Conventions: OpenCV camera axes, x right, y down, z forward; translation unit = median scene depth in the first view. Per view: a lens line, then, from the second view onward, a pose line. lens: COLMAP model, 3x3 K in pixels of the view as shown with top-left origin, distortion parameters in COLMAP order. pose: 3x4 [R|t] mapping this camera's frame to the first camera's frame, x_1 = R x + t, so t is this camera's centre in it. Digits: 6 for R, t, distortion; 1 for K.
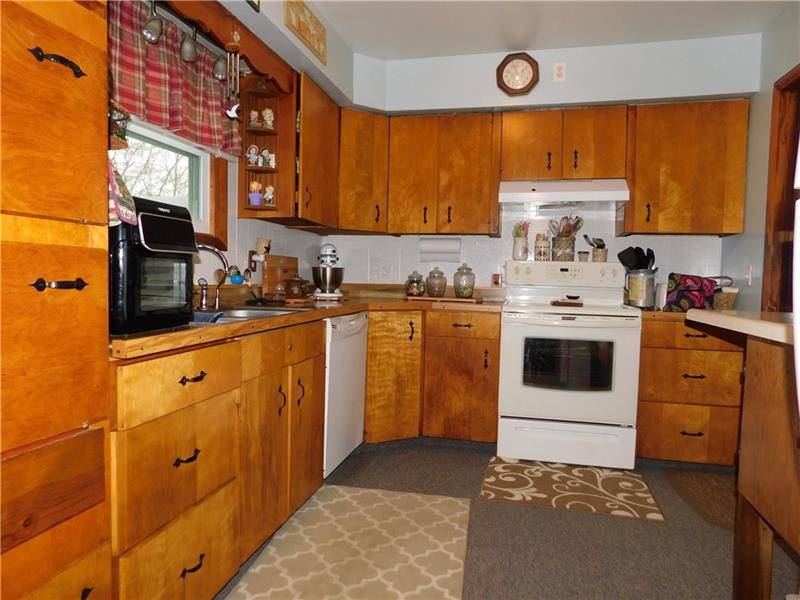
lens RADIAL K [[536.5, 0, 395.2], [0, 536.5, 296.4], [0, 0, 1]] dist [-0.055272, 0.043775]
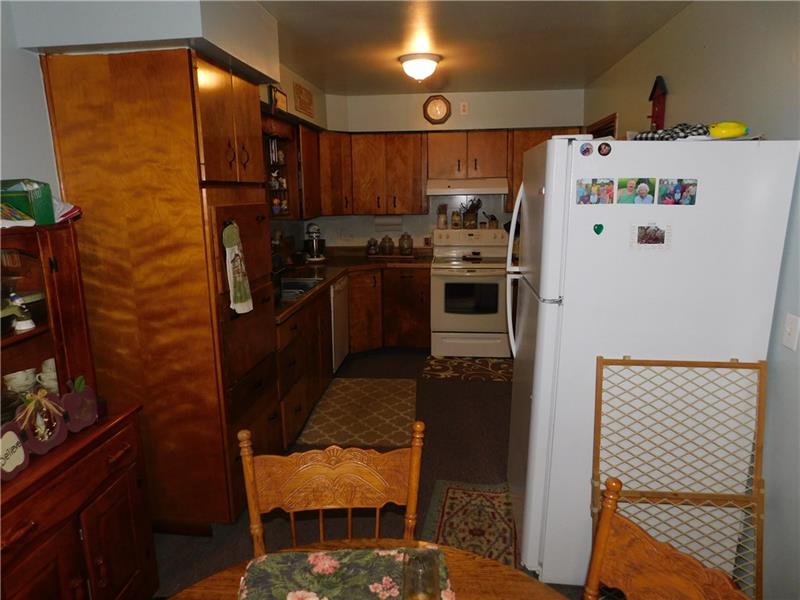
lens RADIAL K [[536.5, 0, 396.4], [0, 536.5, 302.1], [0, 0, 1]] dist [-0.055272, 0.043775]
pose [[0.991199, -0.061627, 0.117162, -0.096227], [0.041309, 0.984829, 0.168541, -0.142412], [-0.125771, -0.162218, 0.978707, -0.564804]]
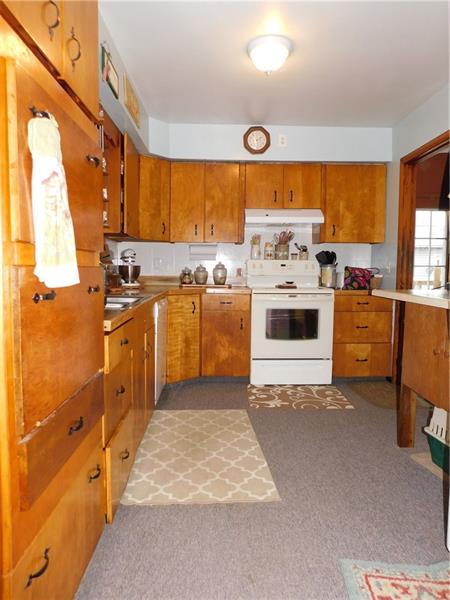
lens RADIAL K [[402.4, 0, 224.9], [0, 402.4, 294.9], [0, 0, 1]] dist [-0.055272, 0.043775]
pose [[0.965118, -0.032726, 0.259762, -0.182047], [0.023572, 0.998989, 0.038279, -0.012478], [-0.260752, -0.030821, 0.964914, -0.120969]]
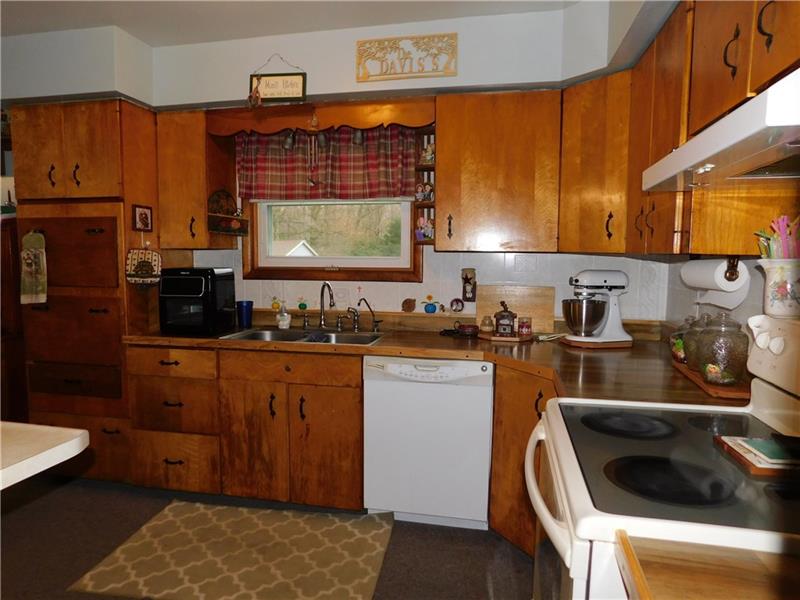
lens RADIAL K [[536.5, 0, 396.5], [0, 536.5, 305.4], [0, 0, 1]] dist [-0.055272, 0.043775]
pose [[0.030815, 0.076575, -0.996588, 0.693889], [-0.051995, 0.995834, 0.074909, -0.103962], [0.998172, 0.049509, 0.034668, 0.803644]]
